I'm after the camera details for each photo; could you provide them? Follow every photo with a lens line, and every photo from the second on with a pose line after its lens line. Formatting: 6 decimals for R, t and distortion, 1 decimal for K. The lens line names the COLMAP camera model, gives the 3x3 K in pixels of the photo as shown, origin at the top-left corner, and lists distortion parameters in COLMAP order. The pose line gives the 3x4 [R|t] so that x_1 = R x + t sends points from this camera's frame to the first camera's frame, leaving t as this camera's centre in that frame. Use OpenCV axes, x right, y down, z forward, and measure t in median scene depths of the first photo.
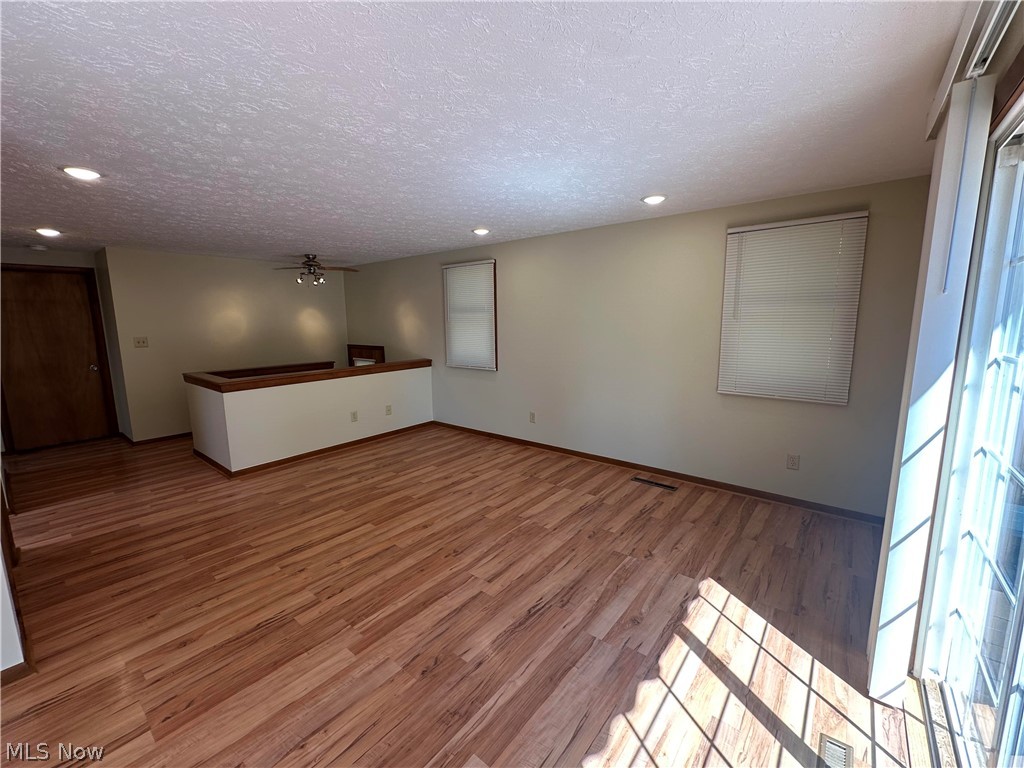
lens RADIAL K [[418.6, 0, 506.6], [0, 418.6, 382.8], [0, 0, 1]] dist [0.001533, 0.000208]
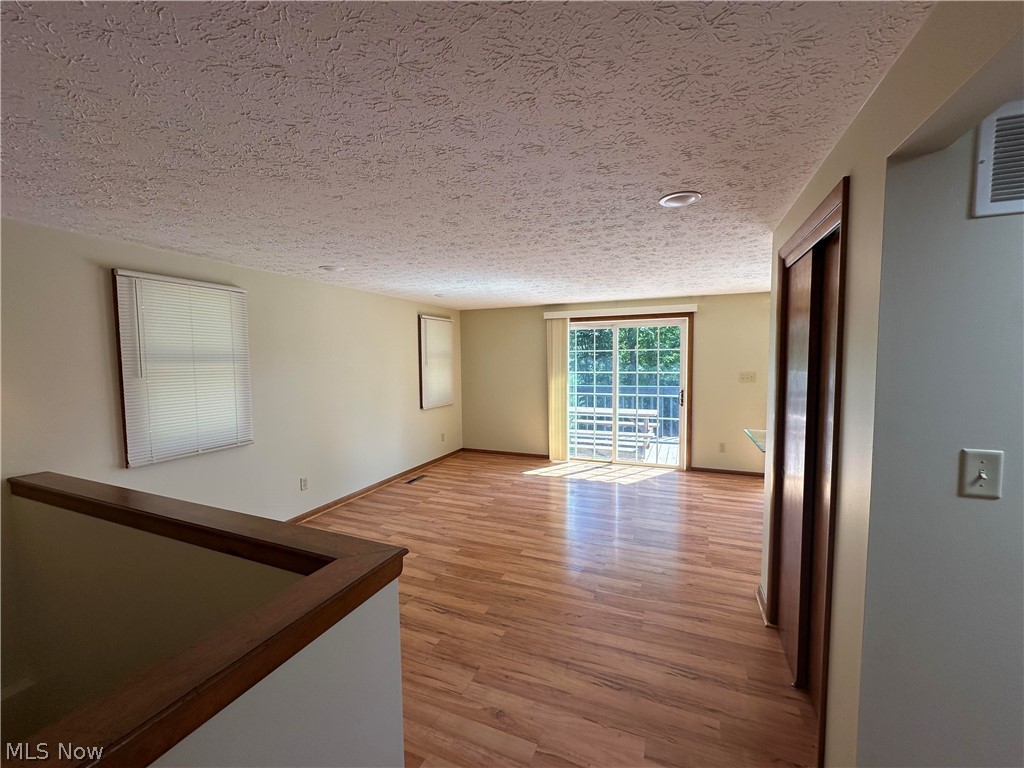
lens RADIAL K [[418.6, 0, 507.6], [0, 418.6, 384.6], [0, 0, 1]] dist [0.001533, 0.000208]
pose [[-0.279701, -0.049800, 0.958795, -1.268317], [0.157559, 0.982733, 0.097007, -0.196221], [-0.947070, 0.178199, -0.267025, 1.176286]]
